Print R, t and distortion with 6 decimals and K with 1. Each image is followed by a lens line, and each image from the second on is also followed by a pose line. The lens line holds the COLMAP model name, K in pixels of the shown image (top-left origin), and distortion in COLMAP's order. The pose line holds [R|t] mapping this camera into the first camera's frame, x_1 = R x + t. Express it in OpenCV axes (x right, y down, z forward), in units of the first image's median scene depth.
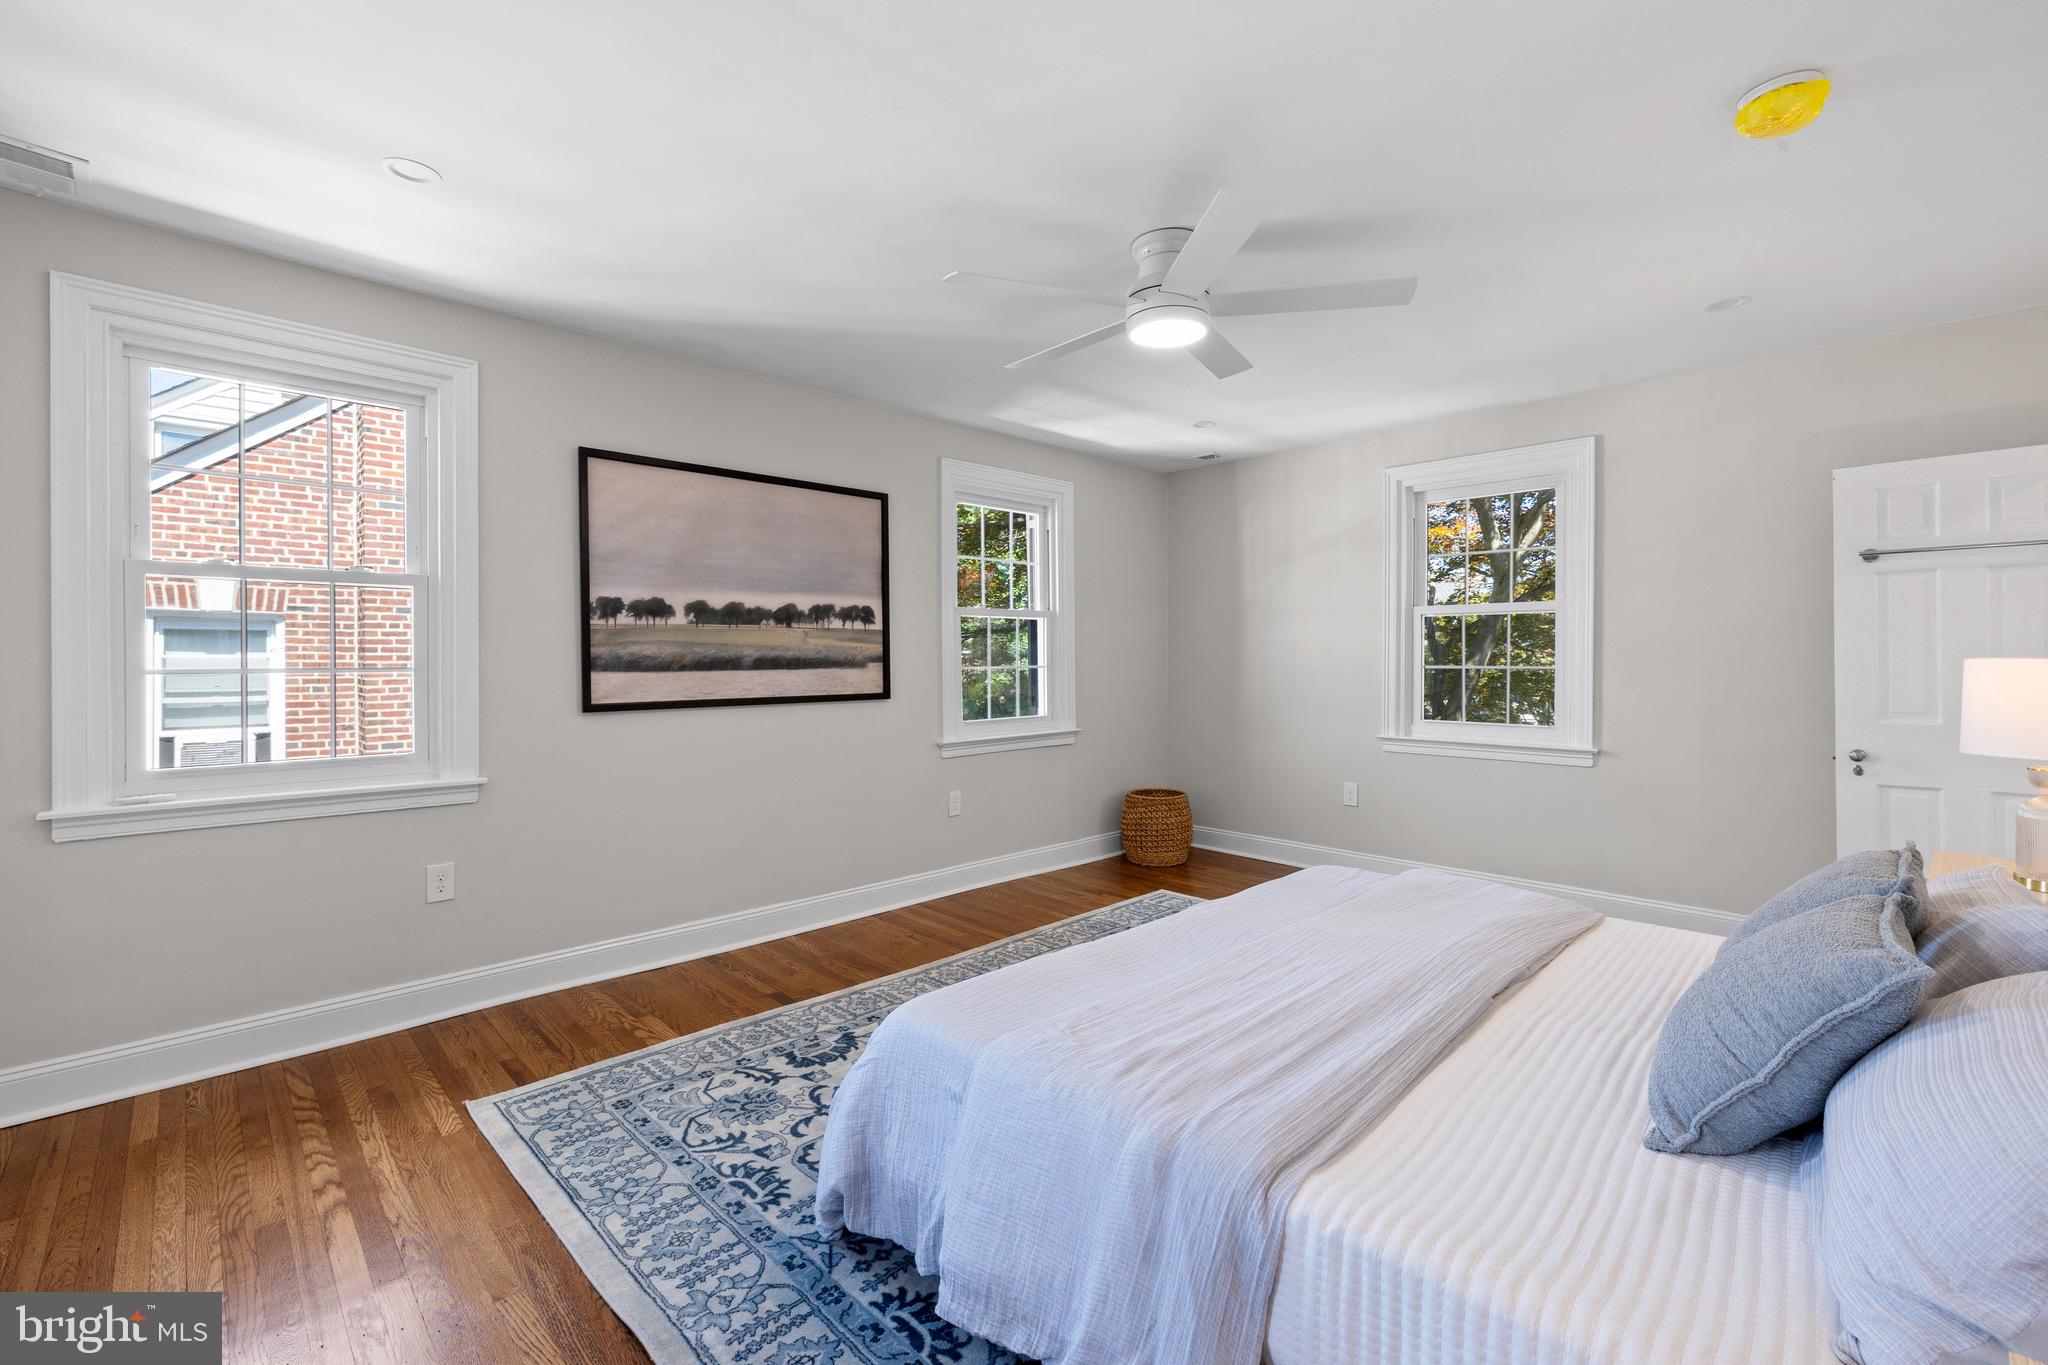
lens RADIAL K [[874.4, 0, 1023.7], [0, 874.4, 677.6], [0, 0, 1]] dist [-0.001268, 0.000163]
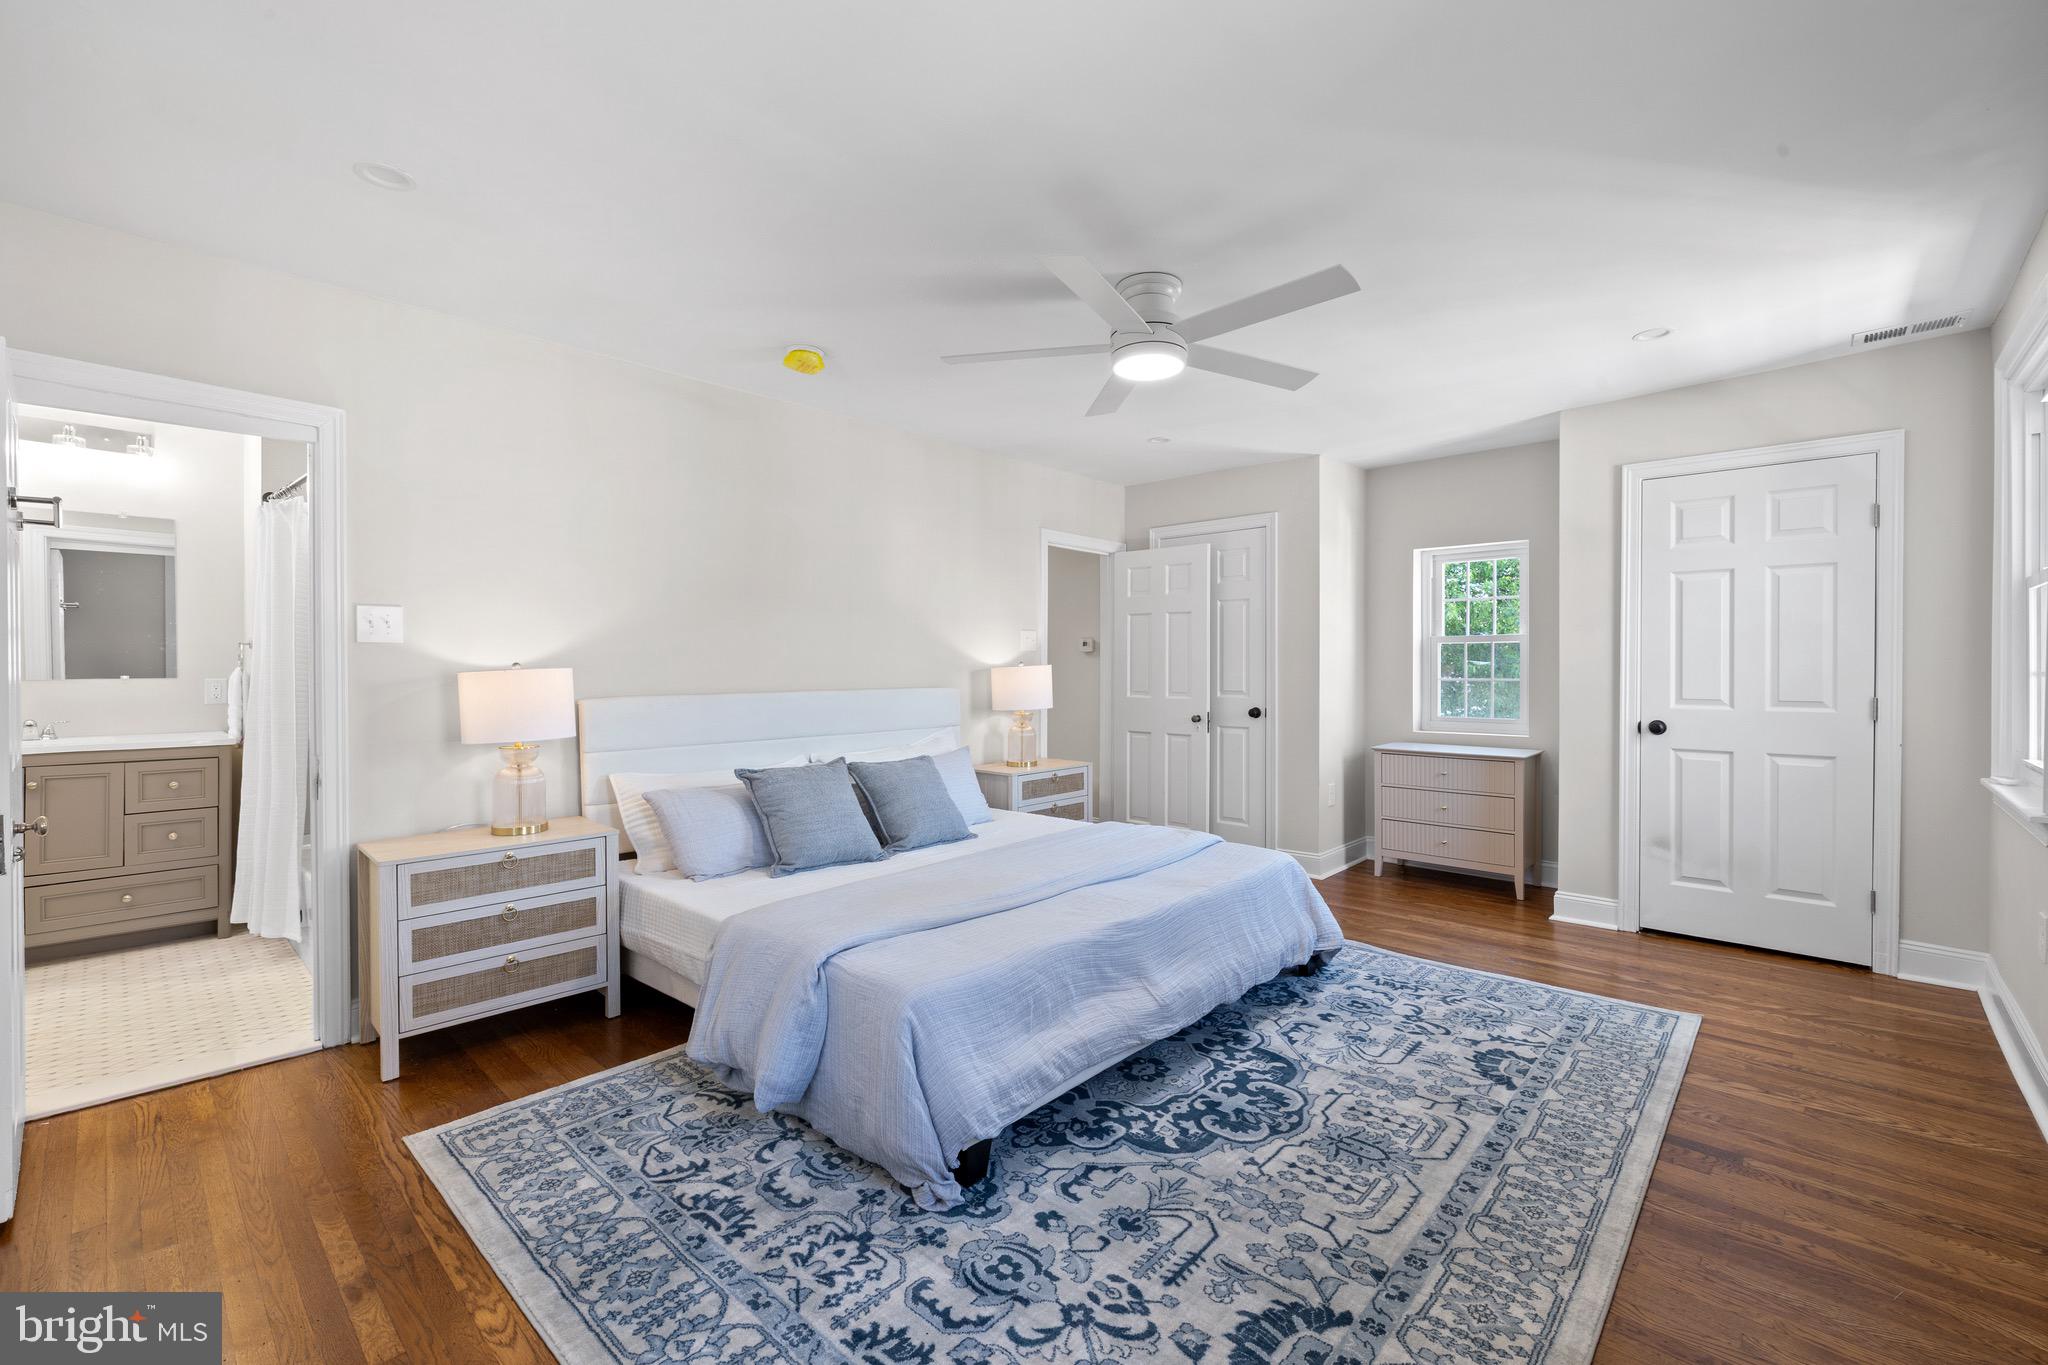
lens RADIAL K [[874.4, 0, 1023.7], [0, 874.4, 677.6], [0, 0, 1]] dist [-0.001268, 0.000163]
pose [[-0.998460, 0.004868, -0.055271, 0.386610], [0.002877, 0.999346, 0.036044, -0.046107], [0.055411, 0.035830, -0.997821, 2.098222]]
